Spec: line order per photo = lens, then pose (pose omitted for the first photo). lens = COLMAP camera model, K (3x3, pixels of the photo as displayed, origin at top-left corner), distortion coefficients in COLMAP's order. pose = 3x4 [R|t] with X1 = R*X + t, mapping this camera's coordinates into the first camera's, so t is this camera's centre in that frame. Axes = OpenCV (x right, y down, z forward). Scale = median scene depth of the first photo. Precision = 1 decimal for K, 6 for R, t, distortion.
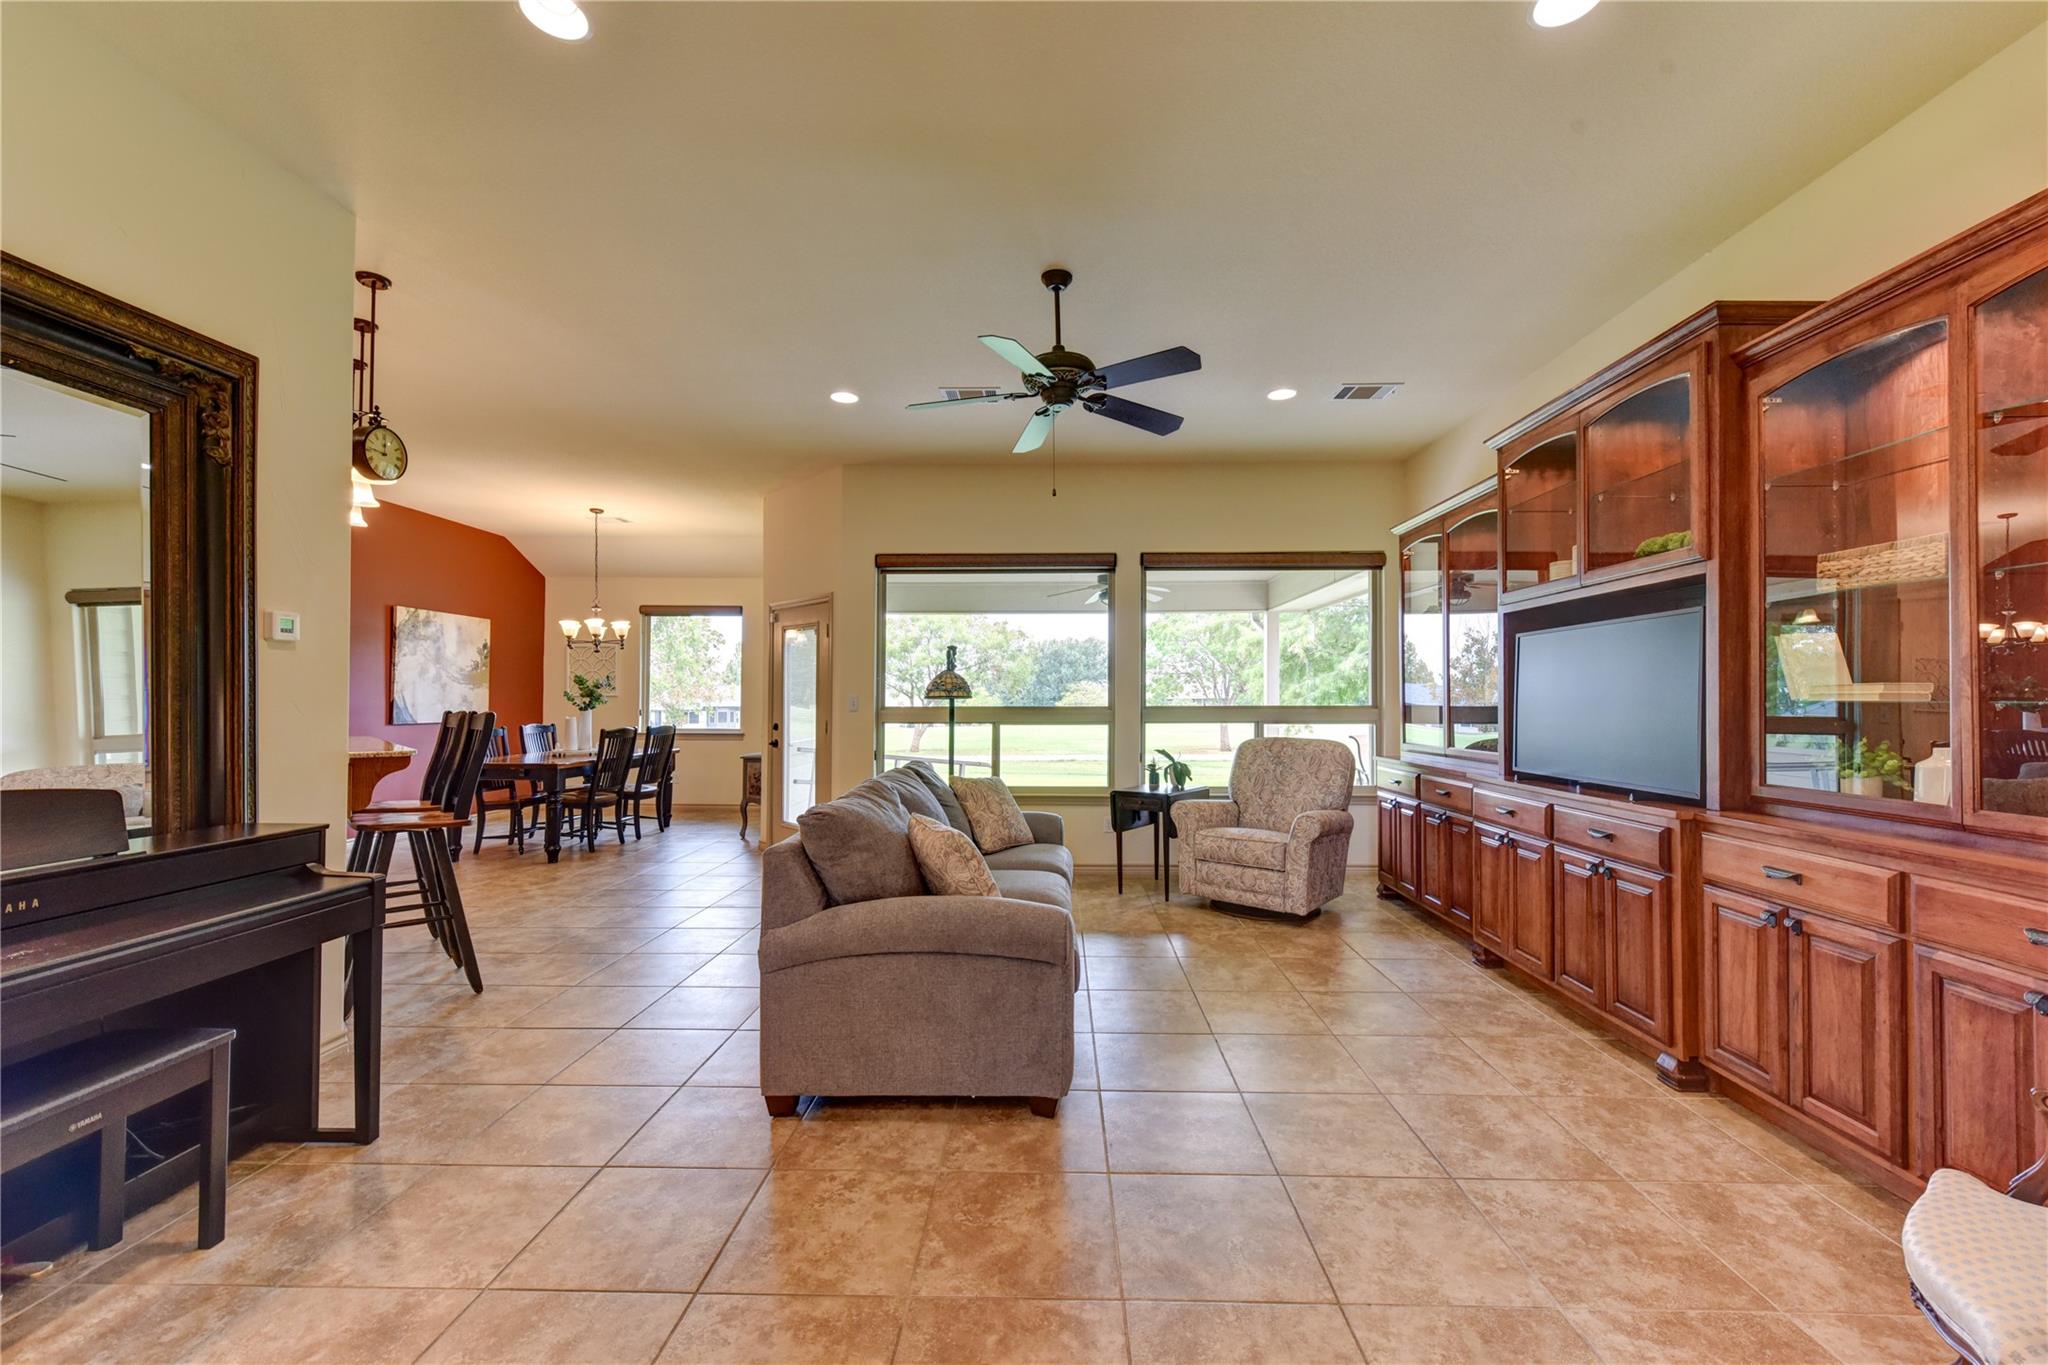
lens RADIAL K [[802.6, 0, 1037.7], [0, 802.6, 685.1], [0, 0, 1]] dist [-0.000746, 0.000075]
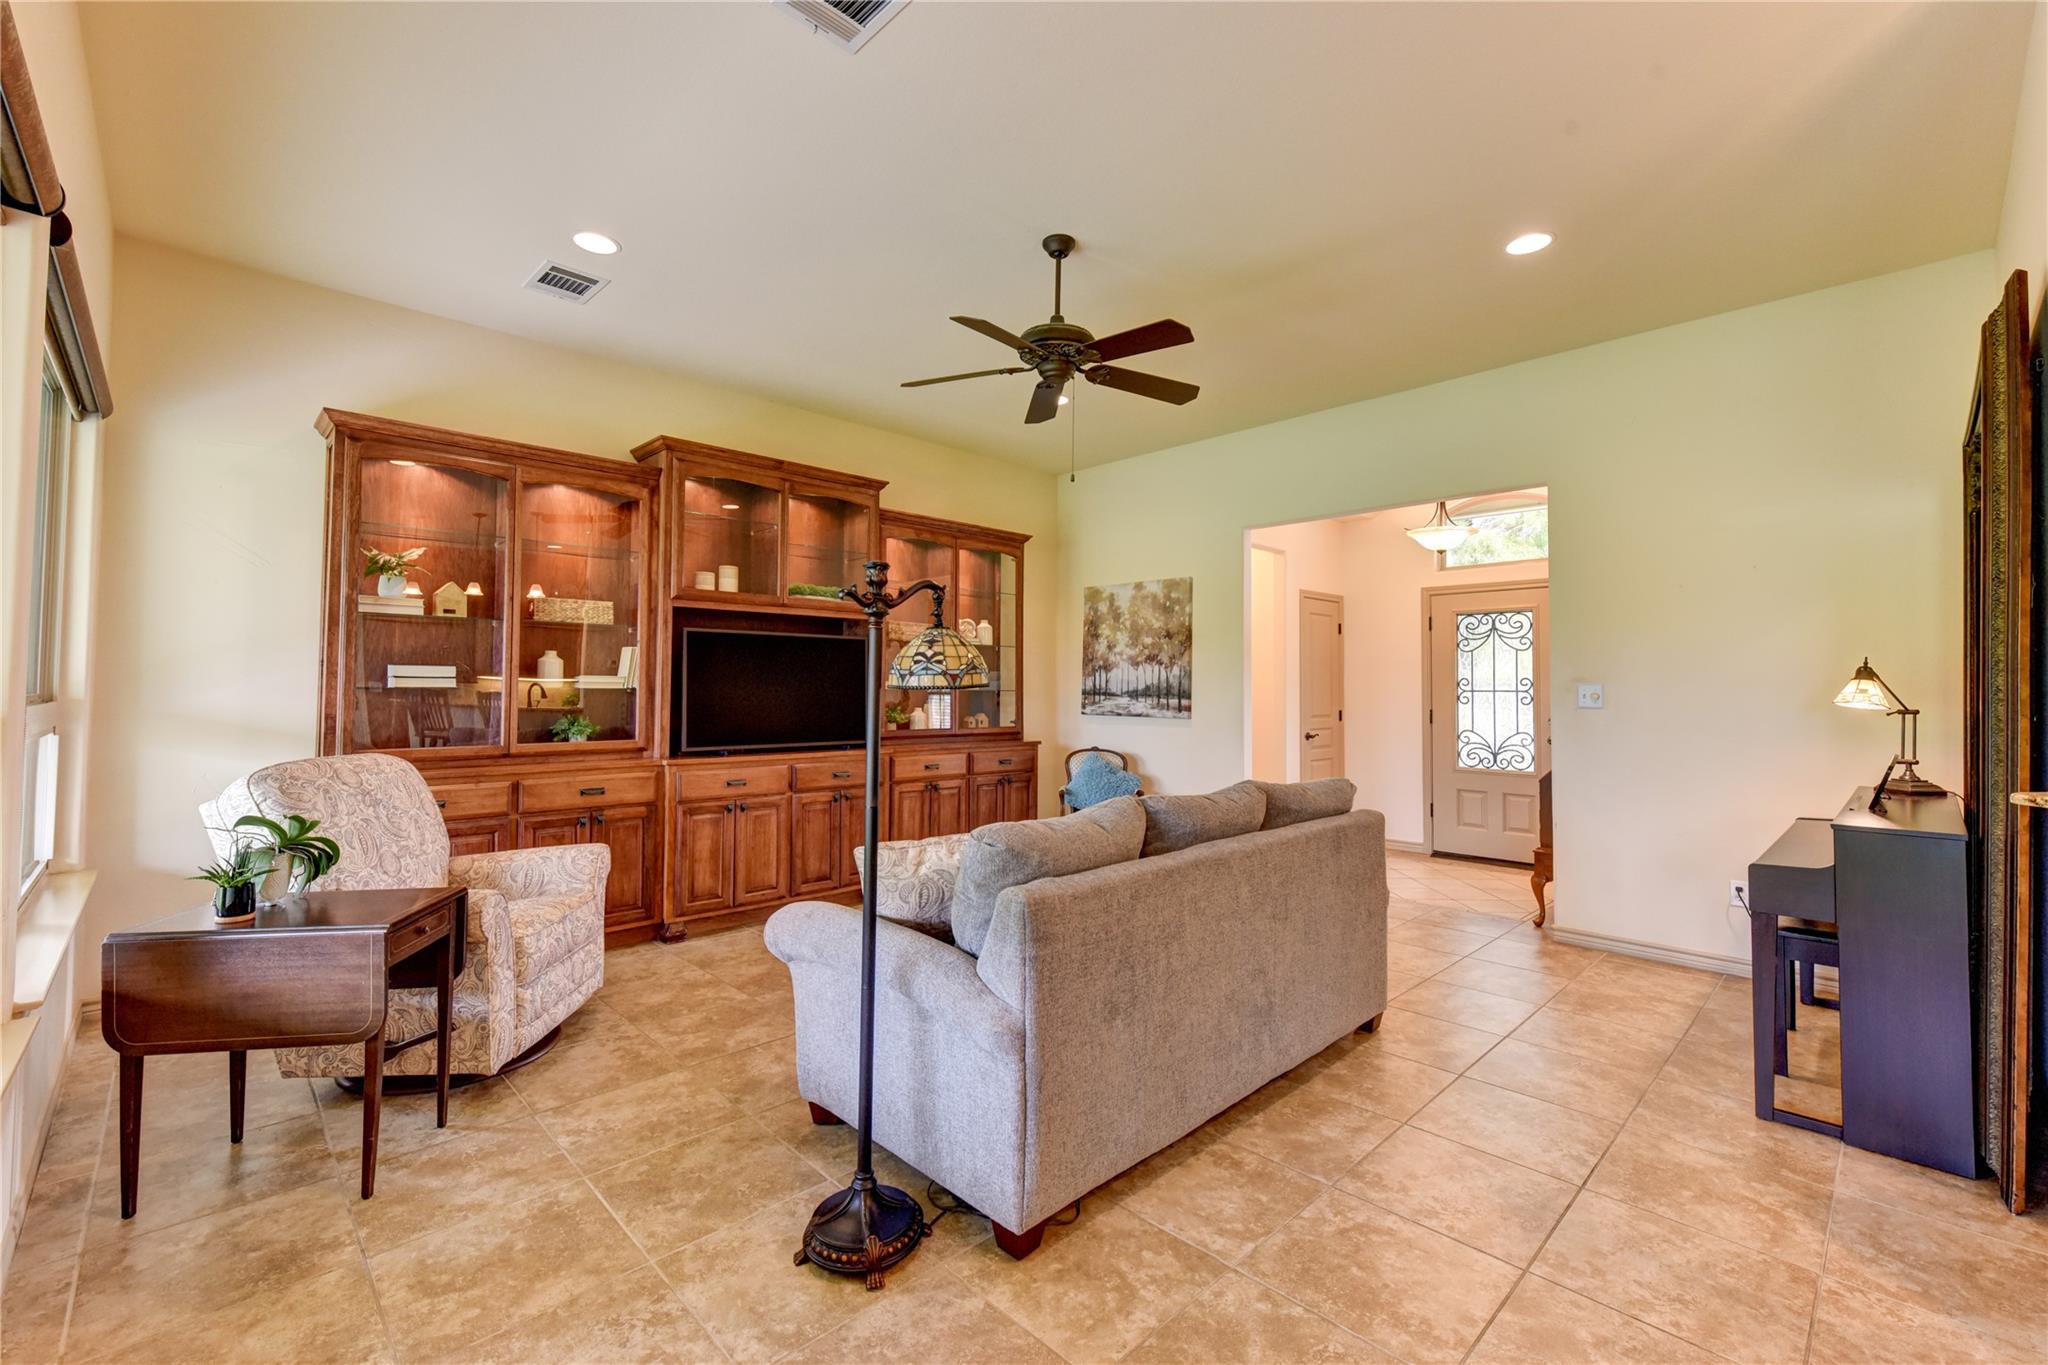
lens RADIAL K [[802.6, 0, 1037.7], [0, 802.6, 685.1], [0, 0, 1]] dist [-0.000746, 0.000075]
pose [[-0.694596, -0.006006, 0.719375, -0.636710], [-0.018154, 0.999793, -0.009182, 0.016432], [-0.719171, -0.019438, -0.694561, 1.672086]]
